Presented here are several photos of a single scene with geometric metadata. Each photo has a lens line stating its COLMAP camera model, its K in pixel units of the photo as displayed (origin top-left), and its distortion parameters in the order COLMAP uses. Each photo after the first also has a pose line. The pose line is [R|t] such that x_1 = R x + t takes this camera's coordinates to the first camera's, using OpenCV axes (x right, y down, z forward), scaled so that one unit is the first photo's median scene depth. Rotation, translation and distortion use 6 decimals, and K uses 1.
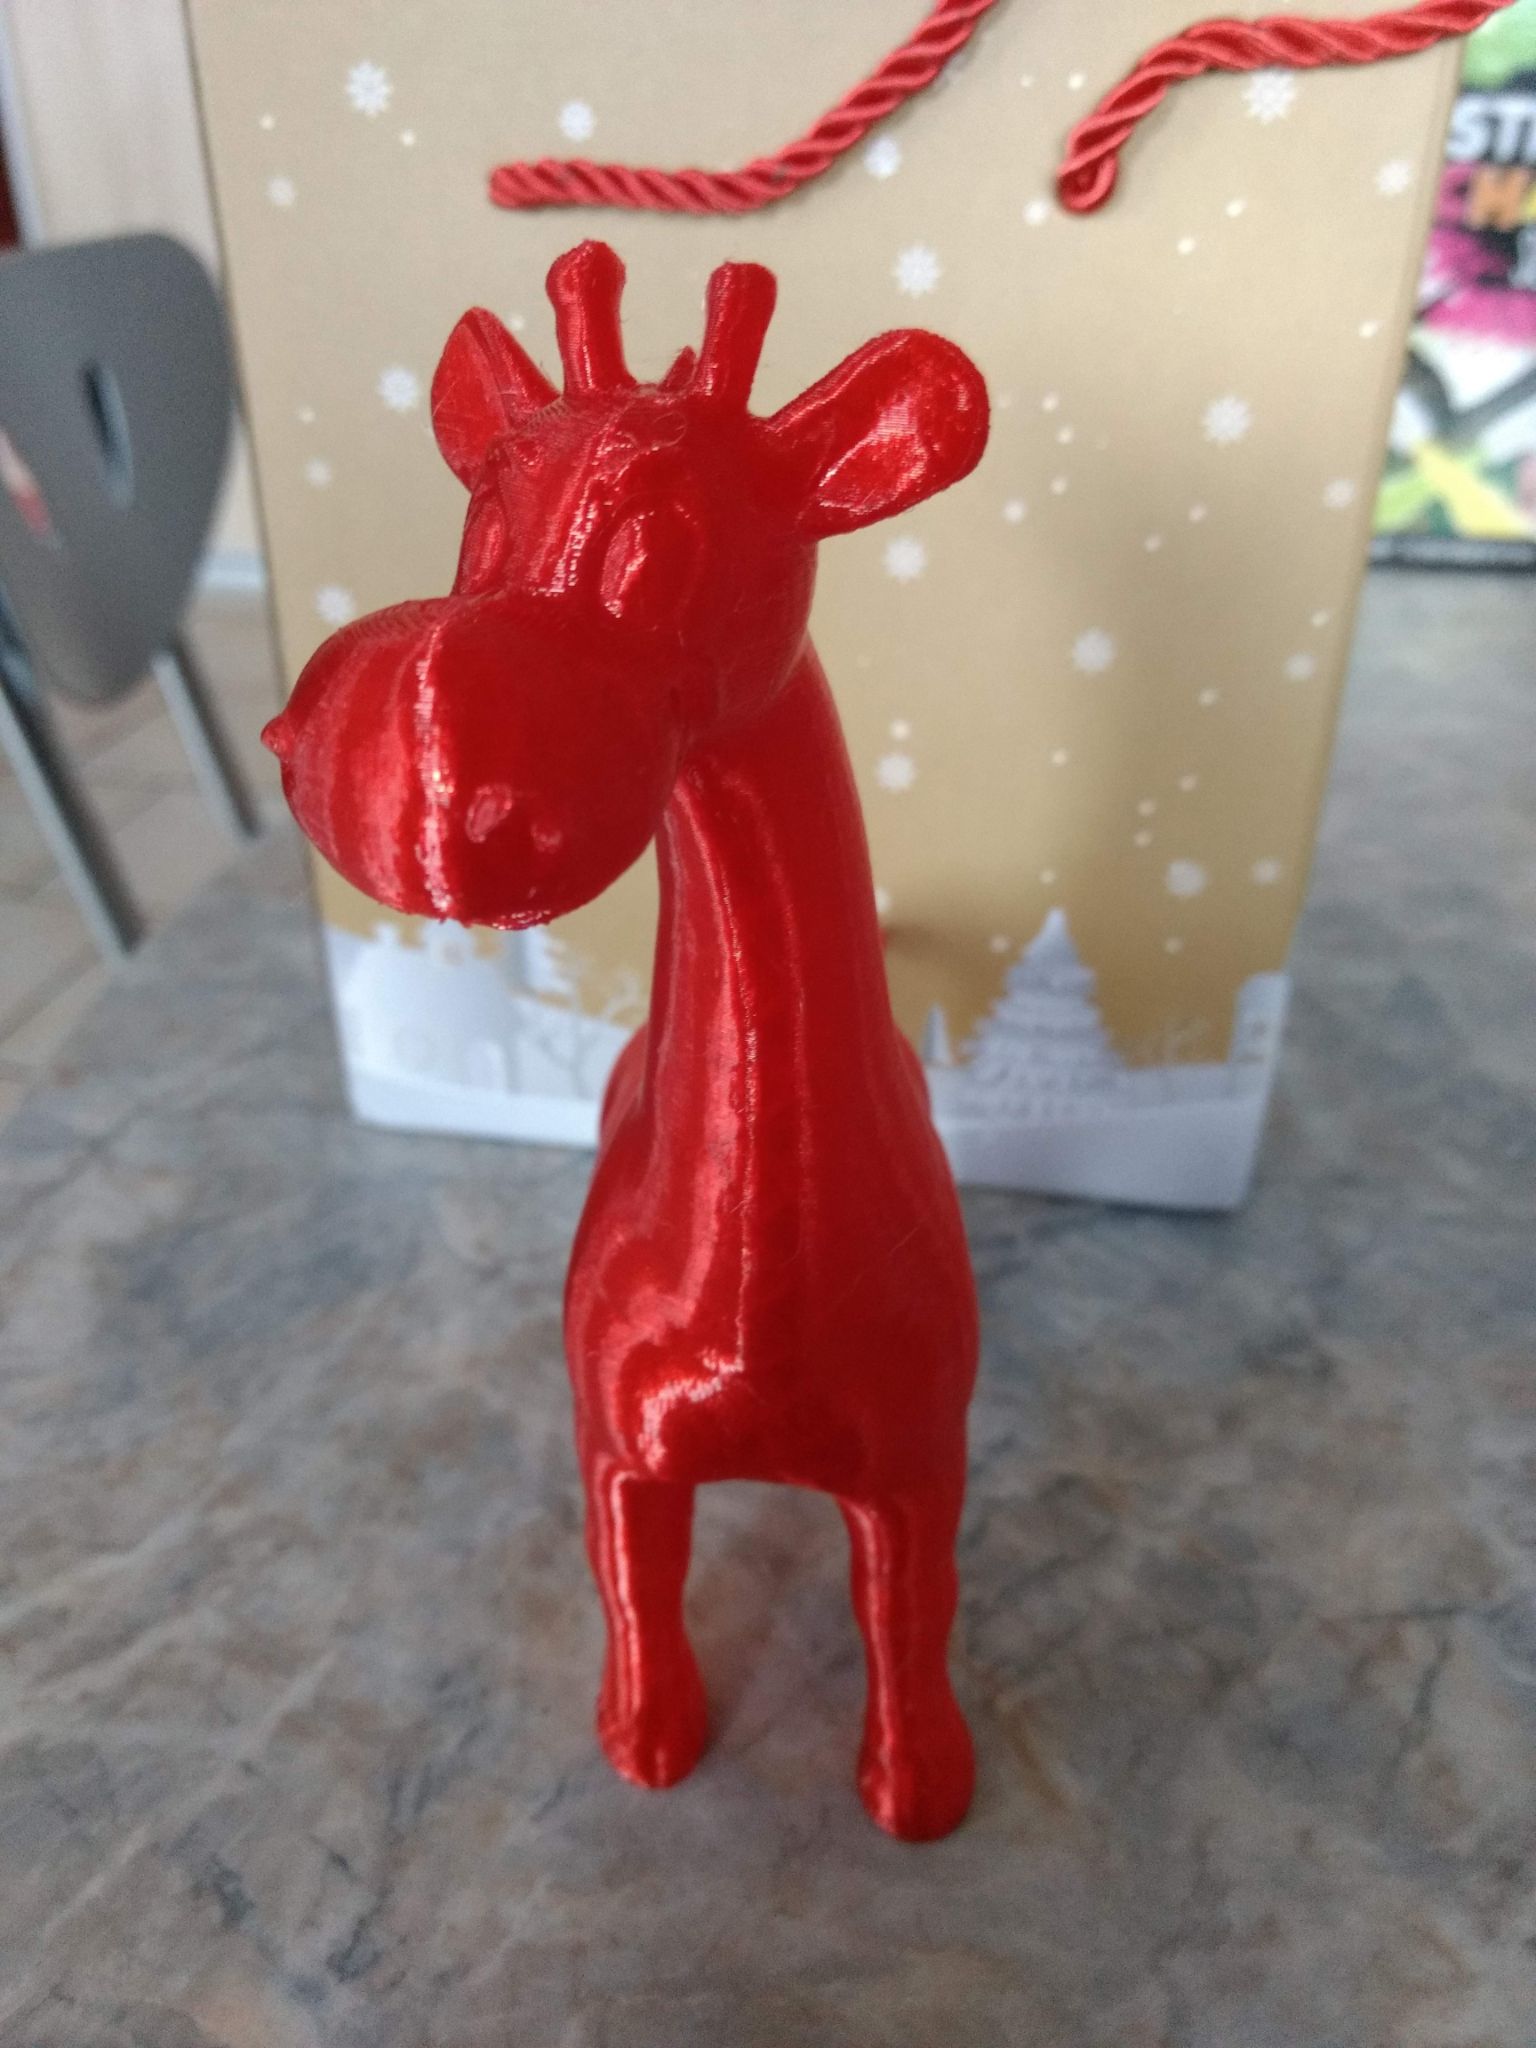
lens RADIAL K [[1632.1, 0, 748.2], [0, 1632.1, 1023.3], [0, 0, 1]] dist [0.004878, 0.051714]
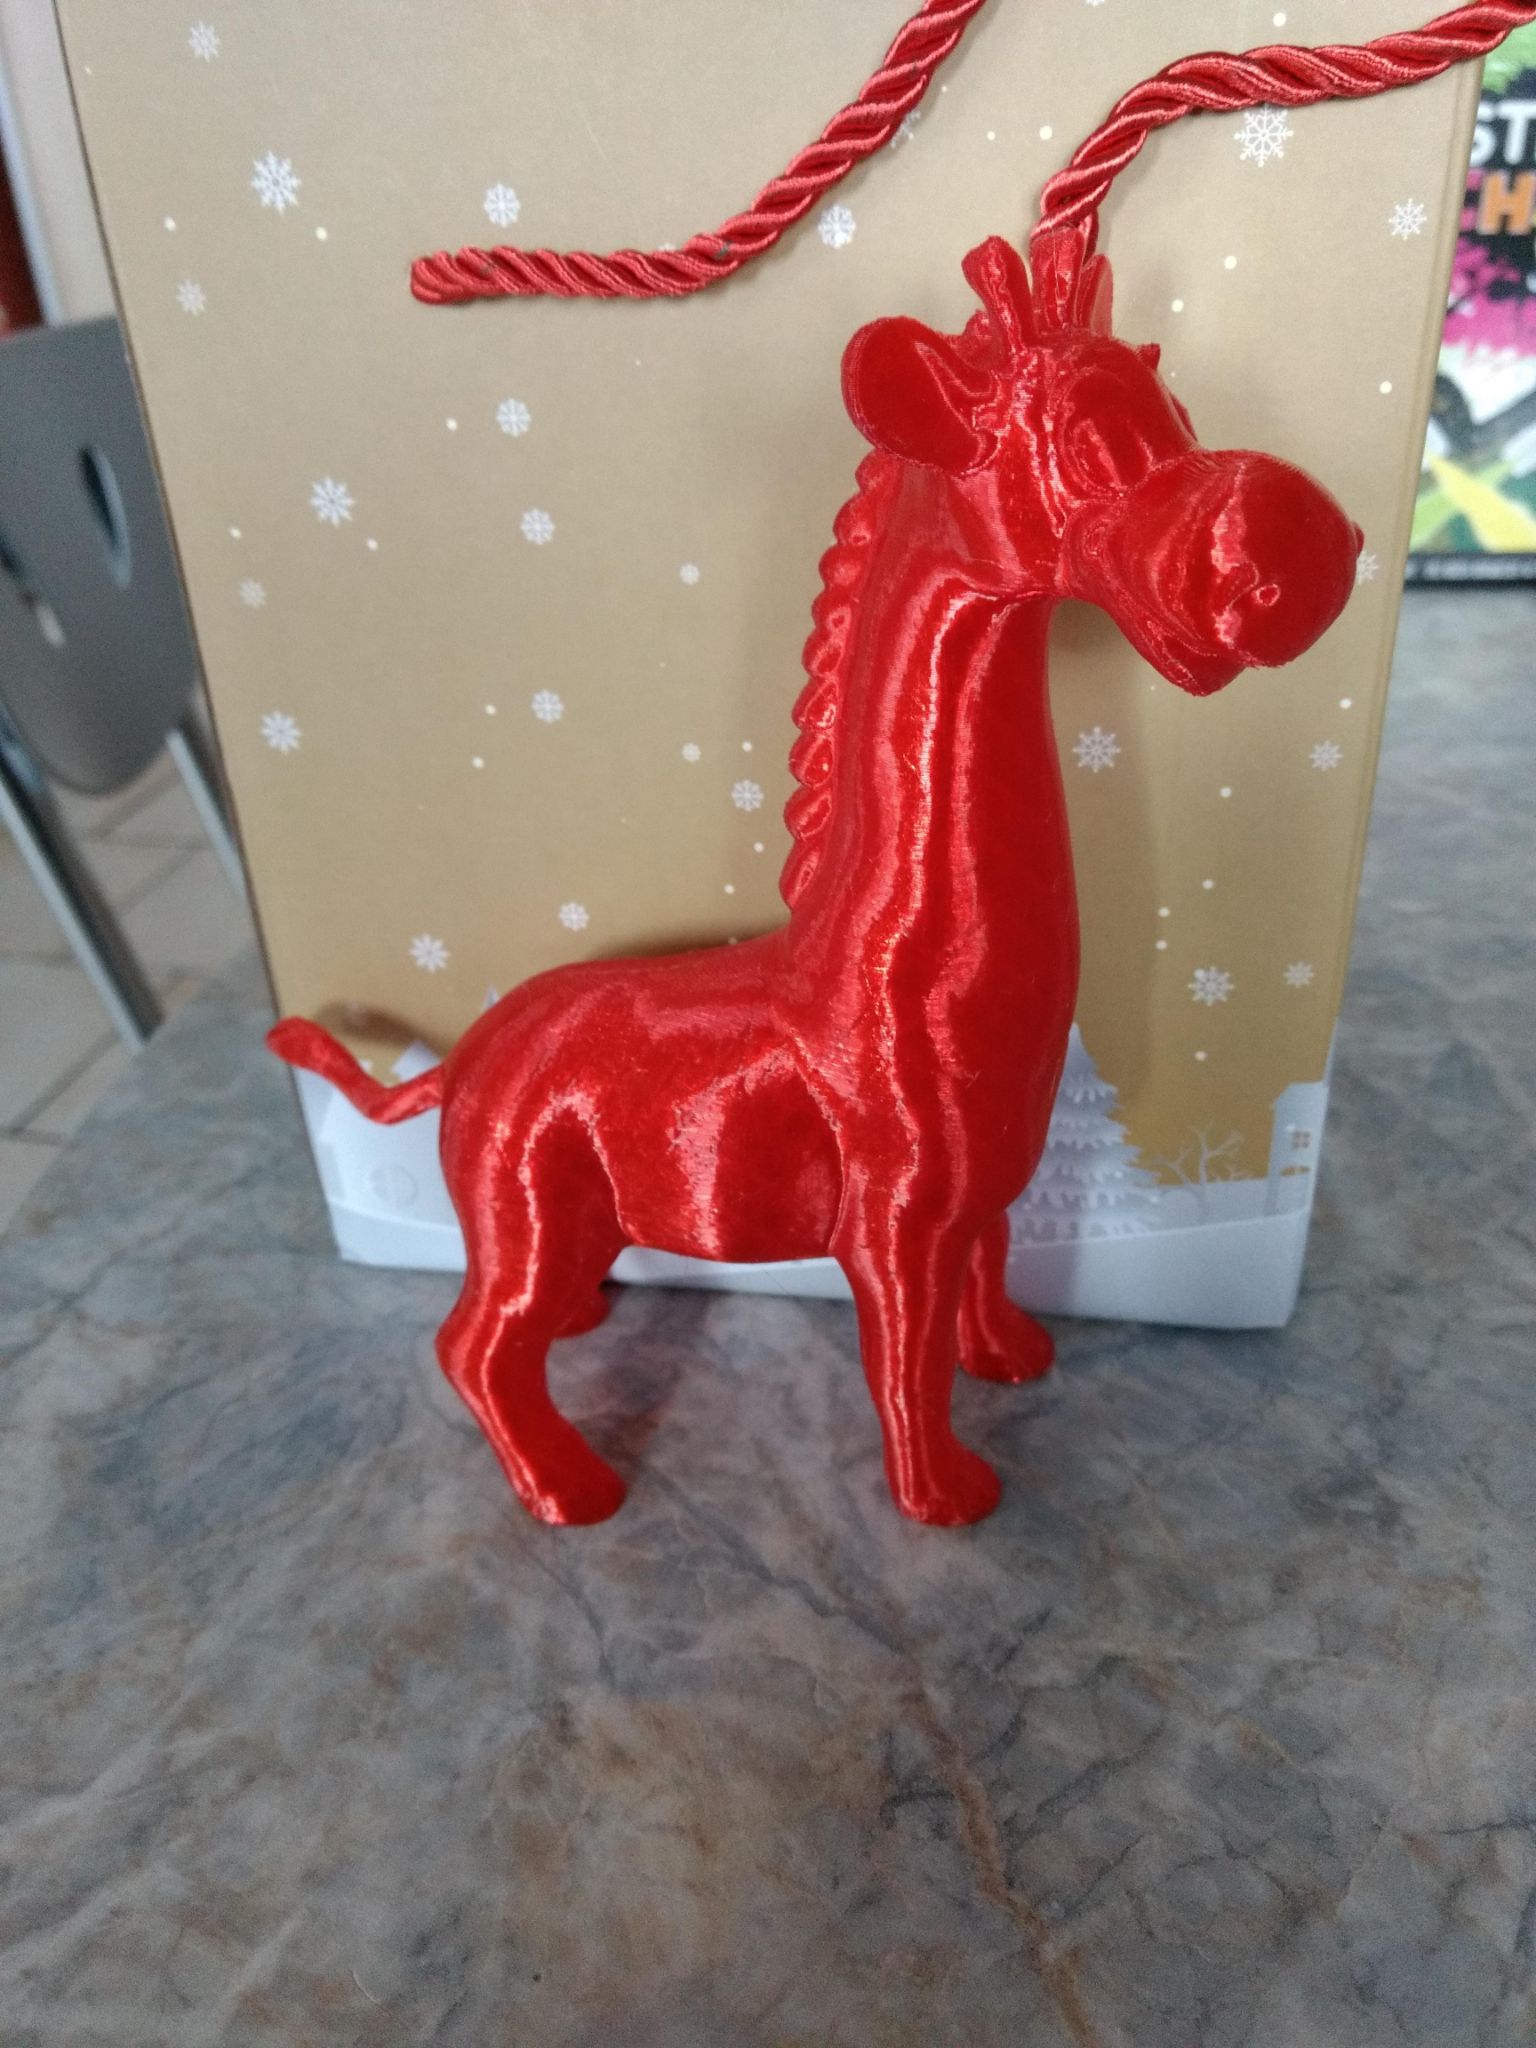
lens RADIAL K [[1576.5, 0, 760.3], [0, 1576.5, 1020.4], [0, 0, 1]] dist [-0.002560, 0.065953]
pose [[0.998691, -0.044982, -0.024369, 0.039276], [0.044936, 0.998987, -0.002412, -0.084758], [0.024453, 0.001314, 0.999700, 0.119166]]
